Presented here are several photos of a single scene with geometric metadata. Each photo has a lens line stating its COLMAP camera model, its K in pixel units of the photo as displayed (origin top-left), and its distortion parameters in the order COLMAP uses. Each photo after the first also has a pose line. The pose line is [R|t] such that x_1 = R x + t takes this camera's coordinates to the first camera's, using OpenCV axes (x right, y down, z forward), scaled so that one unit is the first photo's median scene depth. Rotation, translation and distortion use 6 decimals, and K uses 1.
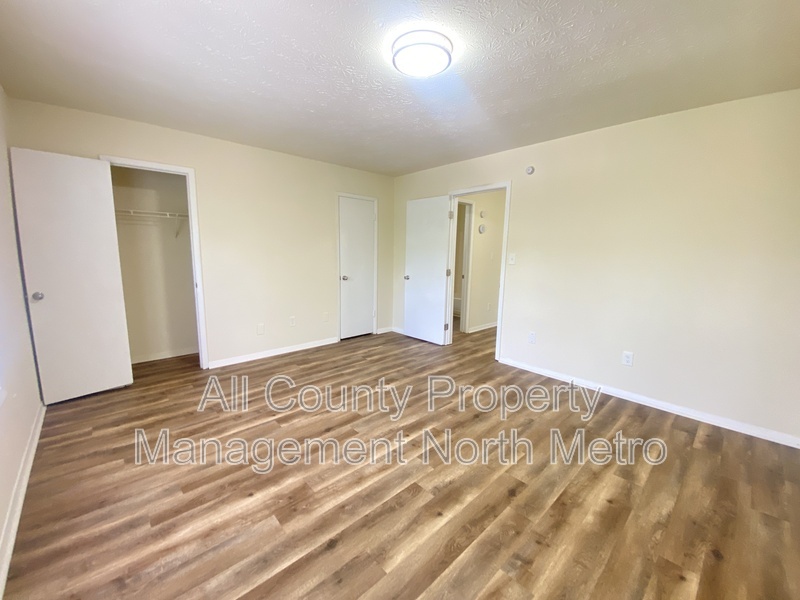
lens RADIAL K [[330.0, 0, 399.8], [0, 330.0, 295.9], [0, 0, 1]] dist [-0.021807, -0.001568]
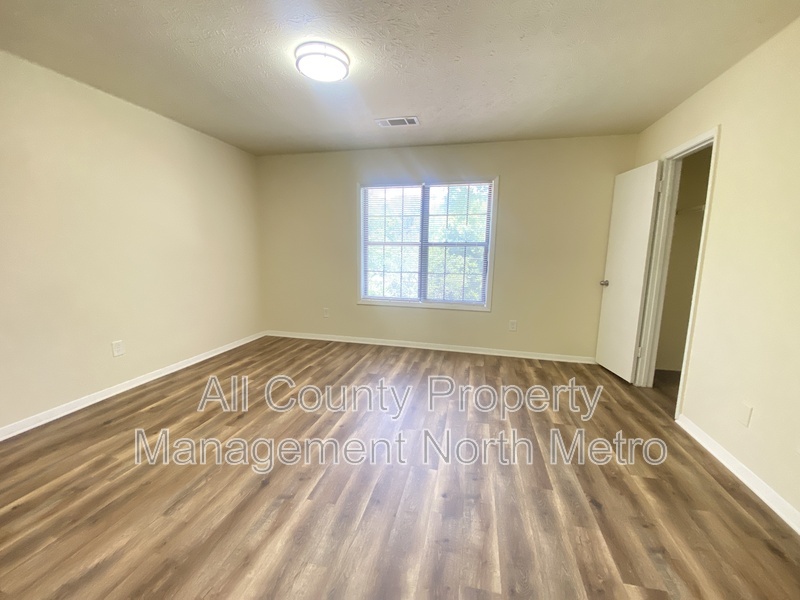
lens RADIAL K [[330.0, 0, 402.0], [0, 330.0, 301.0], [0, 0, 1]] dist [-0.021807, -0.001568]
pose [[-0.834887, 0.049357, -0.548204, 0.148511], [-0.109351, 0.961245, 0.253082, -0.075130], [0.539449, 0.271241, -0.797134, 0.676082]]
